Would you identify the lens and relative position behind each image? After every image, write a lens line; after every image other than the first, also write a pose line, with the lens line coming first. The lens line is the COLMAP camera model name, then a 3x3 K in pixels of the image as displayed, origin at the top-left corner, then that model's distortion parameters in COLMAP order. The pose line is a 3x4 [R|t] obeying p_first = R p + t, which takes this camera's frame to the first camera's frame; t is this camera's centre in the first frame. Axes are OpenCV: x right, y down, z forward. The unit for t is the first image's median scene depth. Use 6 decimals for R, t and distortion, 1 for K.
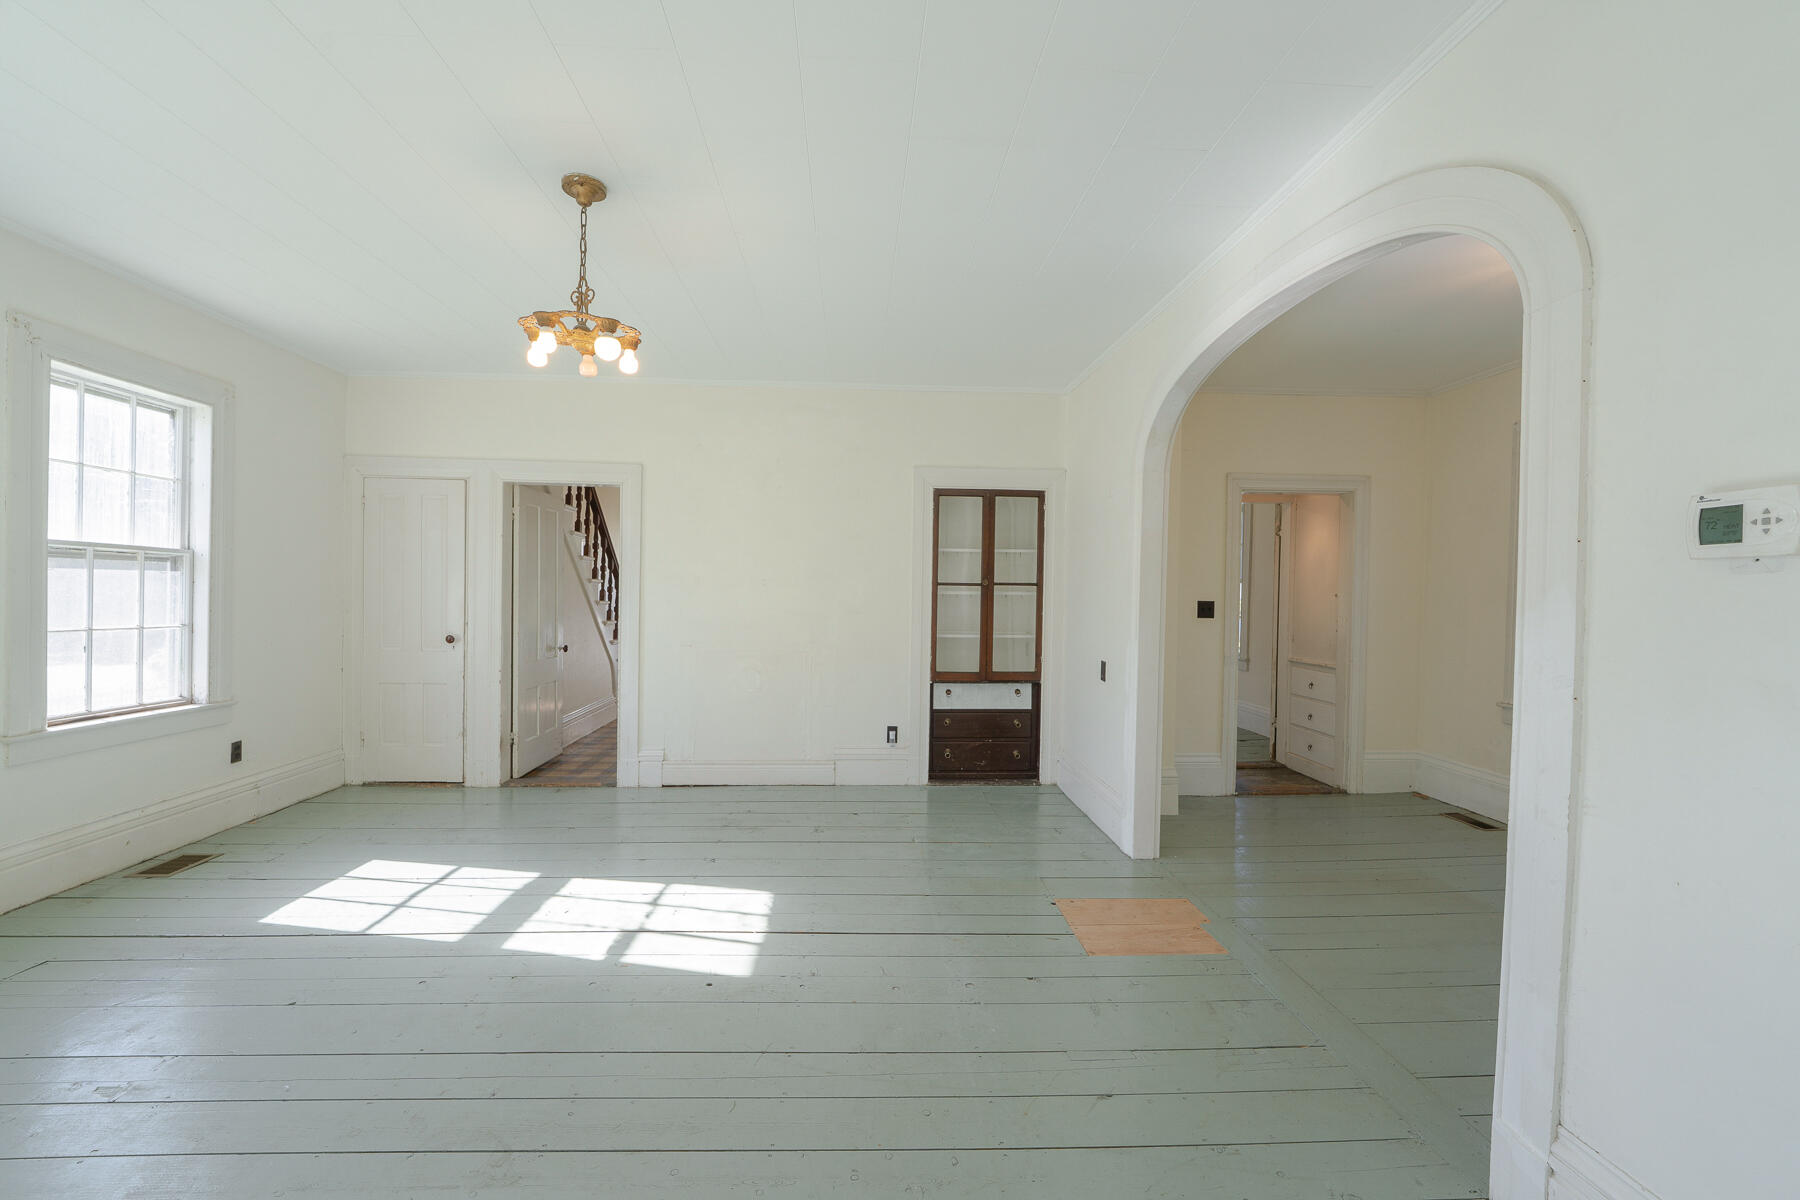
lens RADIAL K [[731.5, 0, 900.0], [0, 731.5, 600.0], [0, 0, 1]] dist [-0.007120, -0.003720]
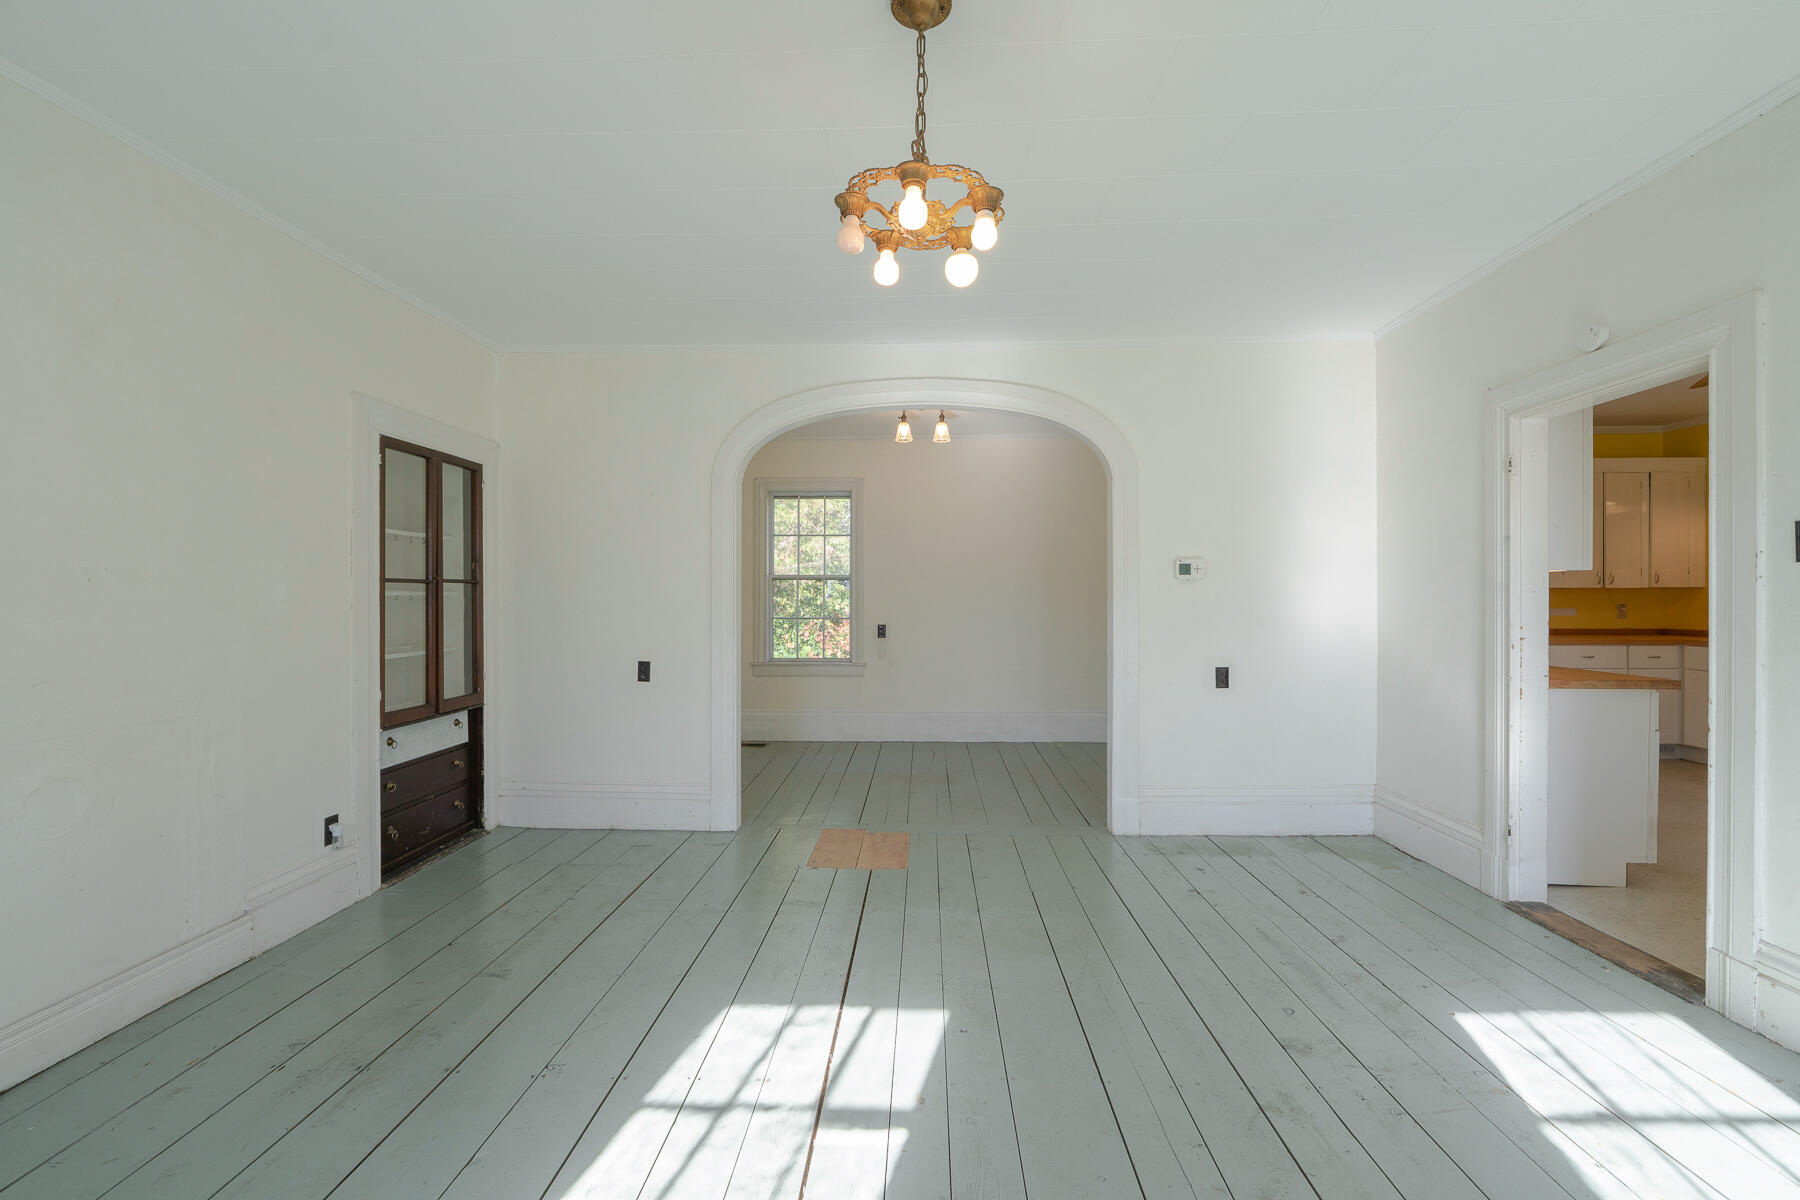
lens RADIAL K [[729.3, 0, 896.4], [0, 729.3, 598.3], [0, 0, 1]] dist [-0.012360, 0.000286]
pose [[0.095114, -0.017540, 0.995312, -0.586205], [0.013412, 0.999777, 0.016337, -0.010754], [-0.995376, 0.011795, 0.095328, 0.506864]]
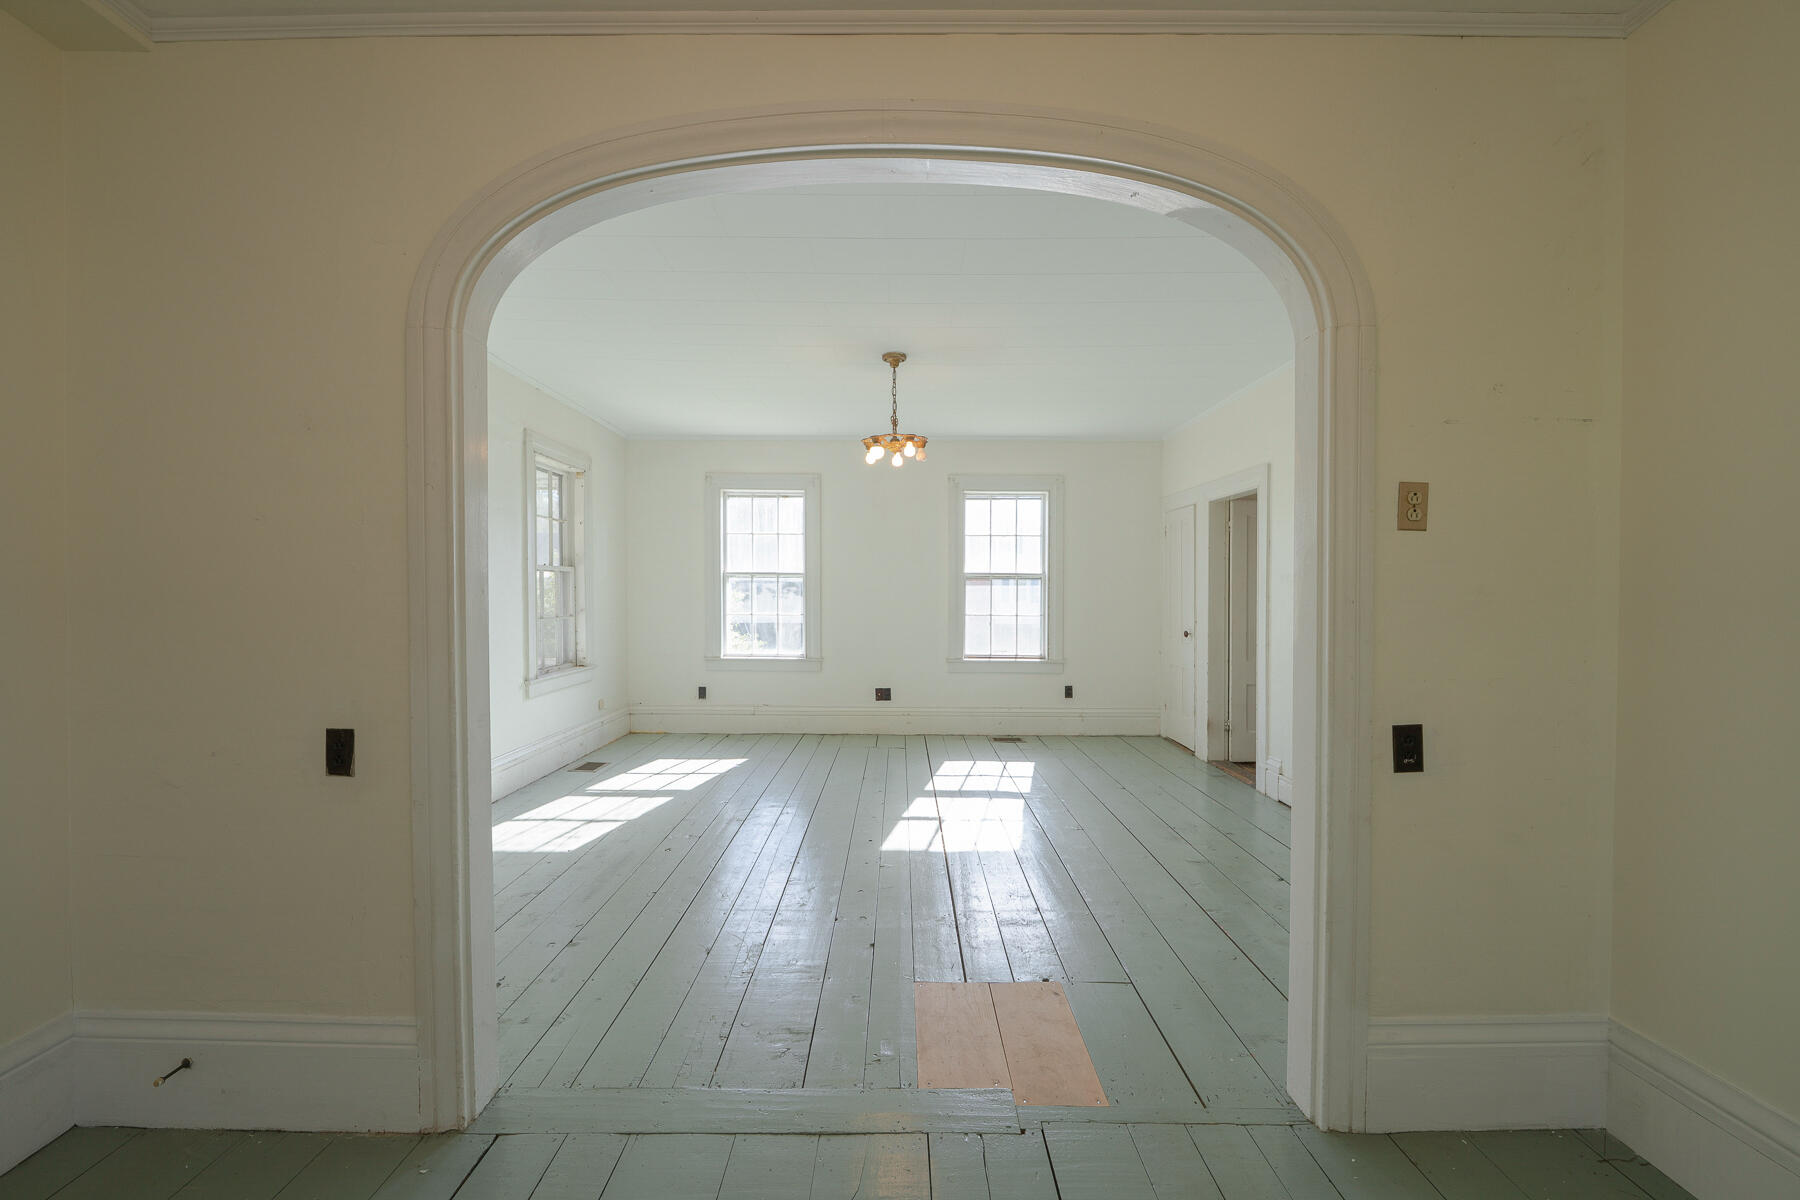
lens RADIAL K [[732.7, 0, 890.5], [0, 732.7, 598.9], [0, 0, 1]] dist [-0.000530, -0.005707]
pose [[-0.072178, -0.004947, -0.997379, 0.673574], [-0.010663, 0.999934, -0.004188, 0.004637], [0.997335, 0.010332, -0.072226, 0.588183]]
